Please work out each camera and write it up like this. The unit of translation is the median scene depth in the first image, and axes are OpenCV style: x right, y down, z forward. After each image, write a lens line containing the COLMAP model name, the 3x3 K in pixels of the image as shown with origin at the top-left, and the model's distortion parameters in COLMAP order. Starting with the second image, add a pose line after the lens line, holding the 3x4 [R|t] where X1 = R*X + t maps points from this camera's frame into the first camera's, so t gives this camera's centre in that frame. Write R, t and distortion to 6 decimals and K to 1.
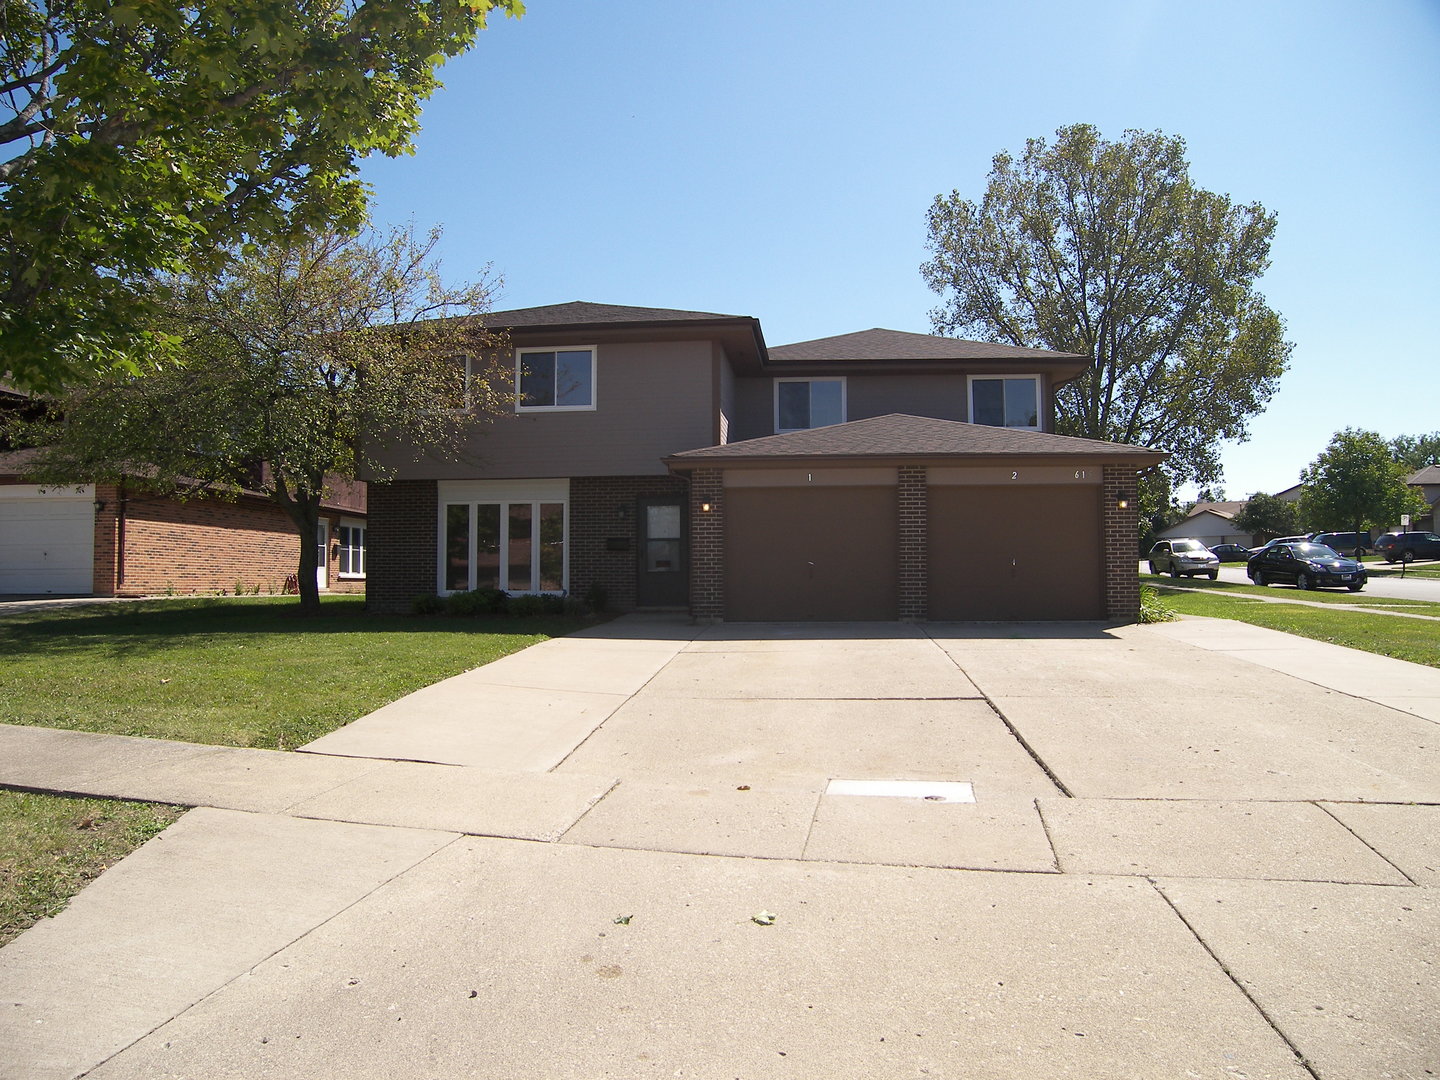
lens RADIAL K [[1015.7, 0, 708.8], [0, 1015.7, 539.0], [0, 0, 1]] dist [-0.103325, 0.056610]
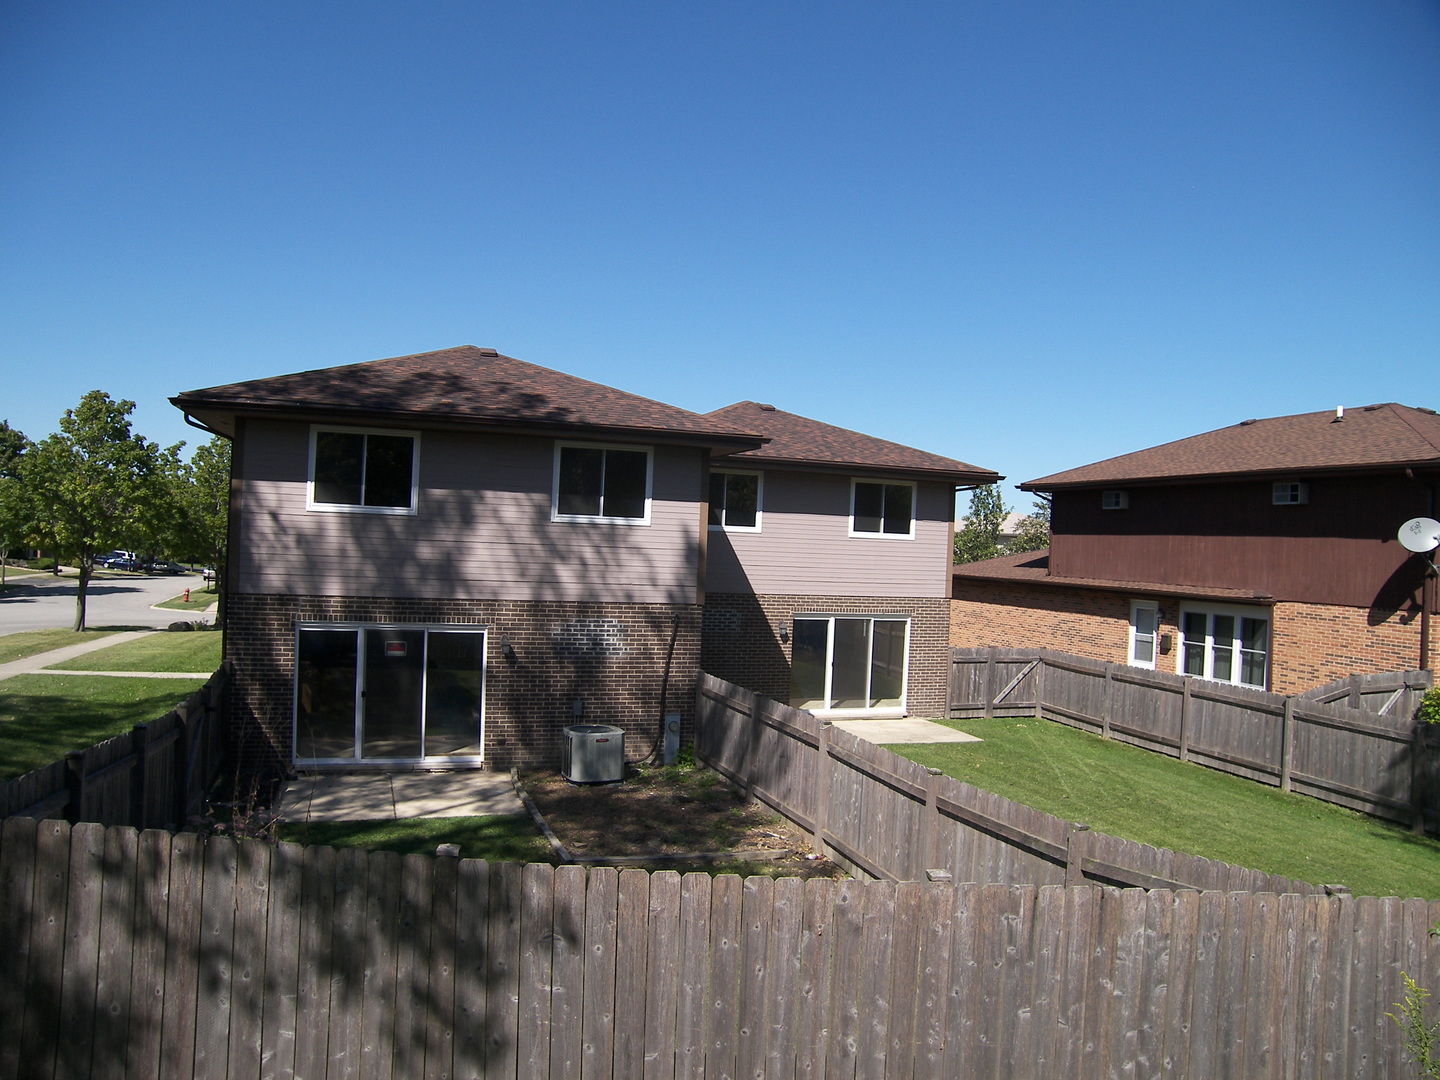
lens RADIAL K [[1015.7, 0, 720.1], [0, 1015.7, 548.1], [0, 0, 1]] dist [-0.103325, 0.056610]
pose [[-0.905674, -0.033520, -0.422649, 0.407449], [-0.019494, 0.999108, -0.037465, -0.040091], [0.423527, -0.025692, -0.905519, 2.439534]]
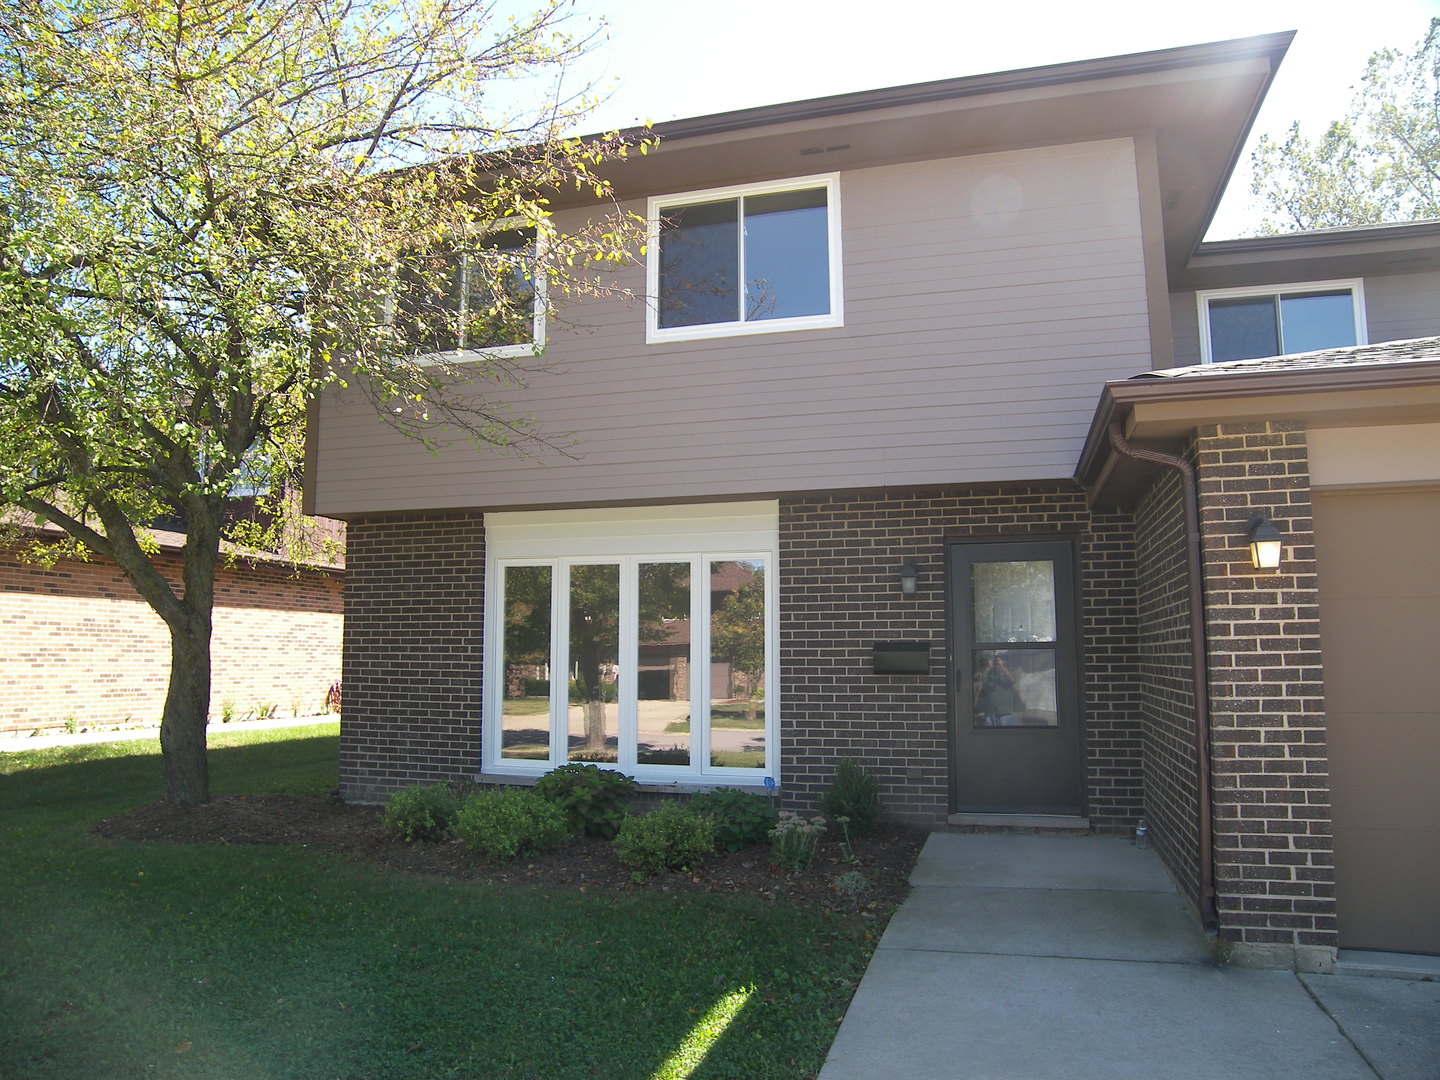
lens RADIAL K [[1015.7, 0, 717.3], [0, 1015.7, 533.4], [0, 0, 1]] dist [-0.103325, 0.056610]
pose [[0.984093, -0.019678, -0.176563, -0.087203], [0.006571, 0.997198, -0.074516, -0.014583], [0.177535, 0.072170, 0.981465, 0.577558]]
